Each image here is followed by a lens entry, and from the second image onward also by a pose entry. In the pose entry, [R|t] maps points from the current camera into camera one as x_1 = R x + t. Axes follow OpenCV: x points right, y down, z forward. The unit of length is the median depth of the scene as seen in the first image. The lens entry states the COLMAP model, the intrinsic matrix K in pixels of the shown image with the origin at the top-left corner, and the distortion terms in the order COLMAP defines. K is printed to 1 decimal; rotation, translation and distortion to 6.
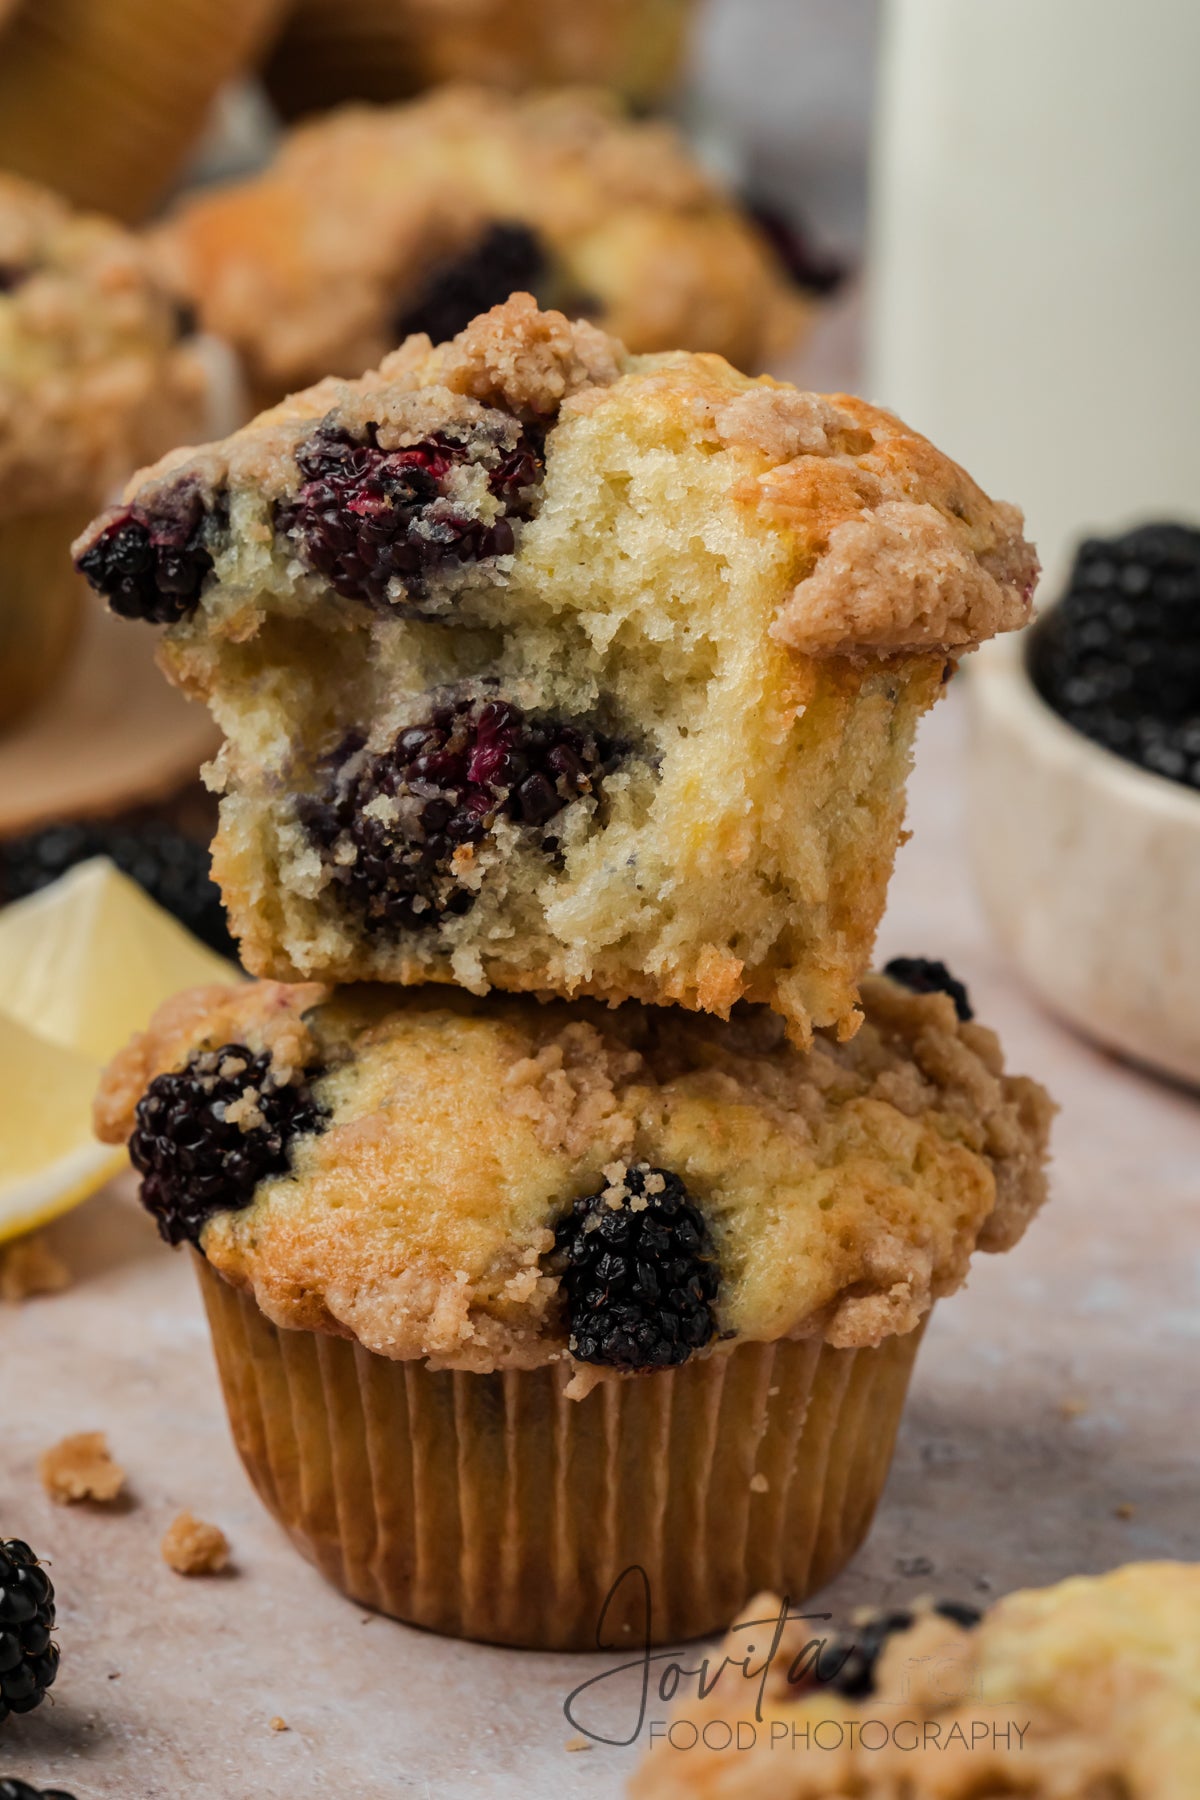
lens RADIAL K [[7372.1, 0, 600.0], [0, 7372.1, 900.0], [0, 0, 1]] dist [-0.060838, 0.925766]
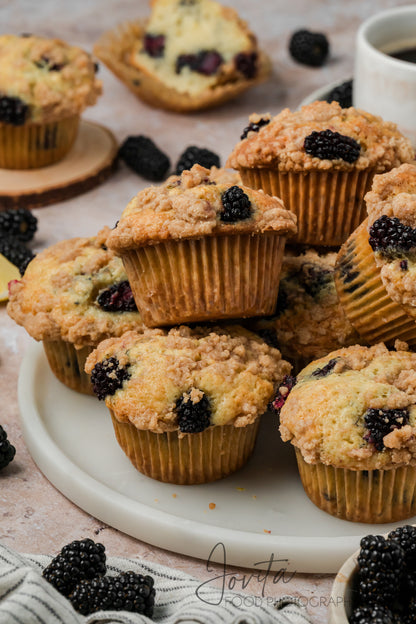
lens RADIAL K [[2555.7, 0, 208.0], [0, 2555.7, 312.0], [0, 0, 1]] dist [-0.060838, 0.925766]
pose [[0.996140, 0.006227, -0.087554, 0.157757], [0.006905, 0.988830, 0.148885, -0.257974], [0.087503, -0.148915, 0.984971, -0.611417]]
